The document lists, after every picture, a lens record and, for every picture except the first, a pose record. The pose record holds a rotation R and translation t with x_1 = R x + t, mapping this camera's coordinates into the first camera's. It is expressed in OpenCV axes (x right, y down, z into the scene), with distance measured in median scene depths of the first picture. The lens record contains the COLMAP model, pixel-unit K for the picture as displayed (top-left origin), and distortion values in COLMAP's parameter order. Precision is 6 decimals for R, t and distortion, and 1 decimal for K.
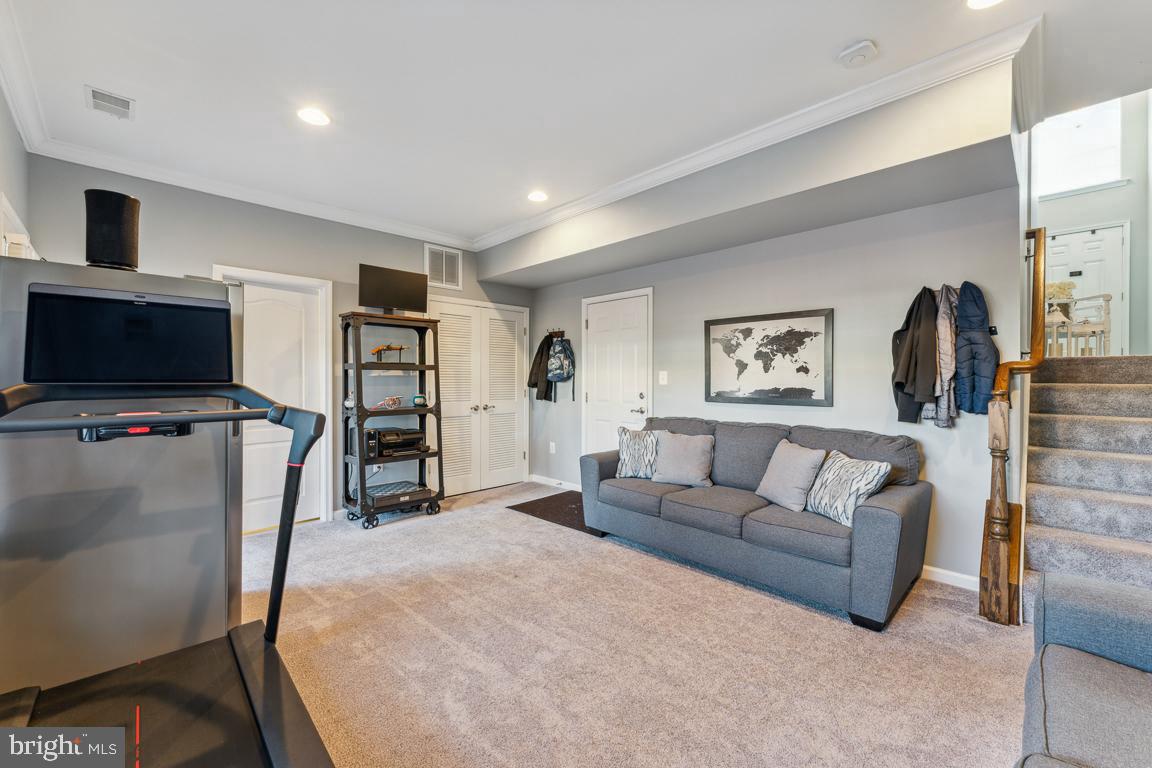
lens RADIAL K [[469.2, 0, 573.6], [0, 469.2, 383.9], [0, 0, 1]] dist [0.000764, 0.000461]
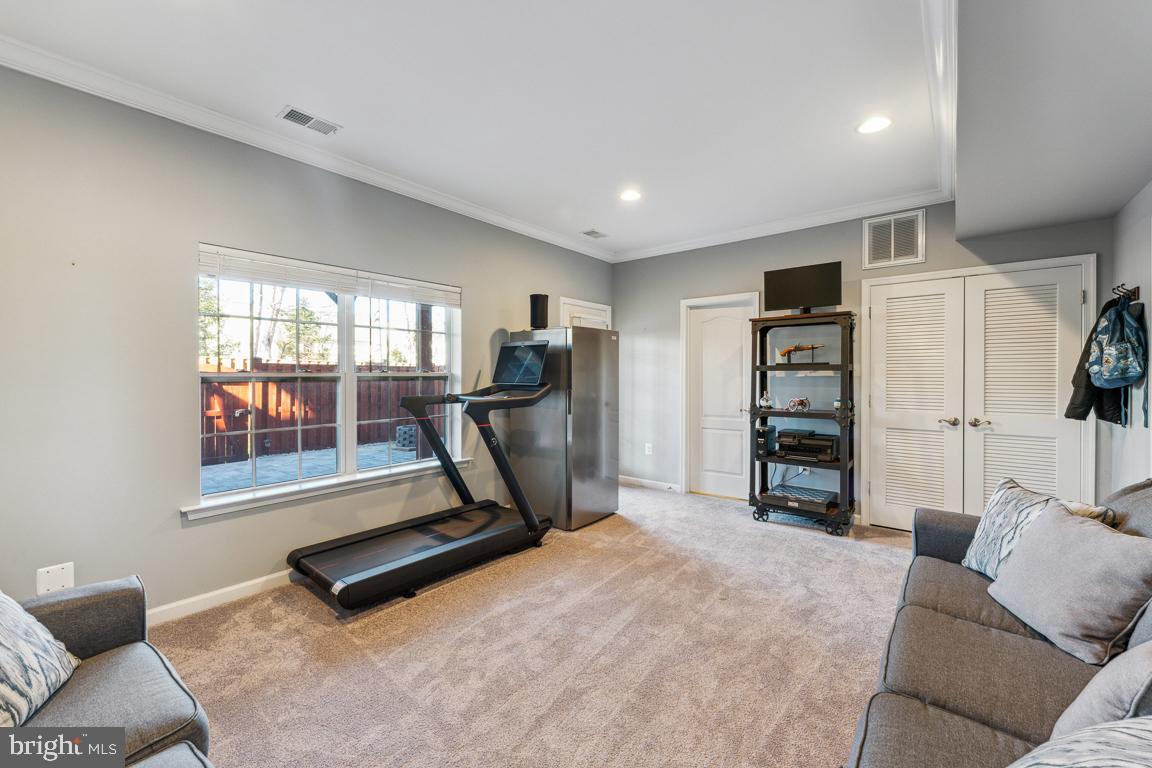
lens RADIAL K [[469.2, 0, 574.7], [0, 469.2, 377.9], [0, 0, 1]] dist [0.000764, 0.000461]
pose [[0.099050, 0.004809, -0.995071, 0.552708], [-0.010925, 0.999933, 0.003745, -0.013665], [0.995022, 0.010500, 0.099096, 0.456556]]
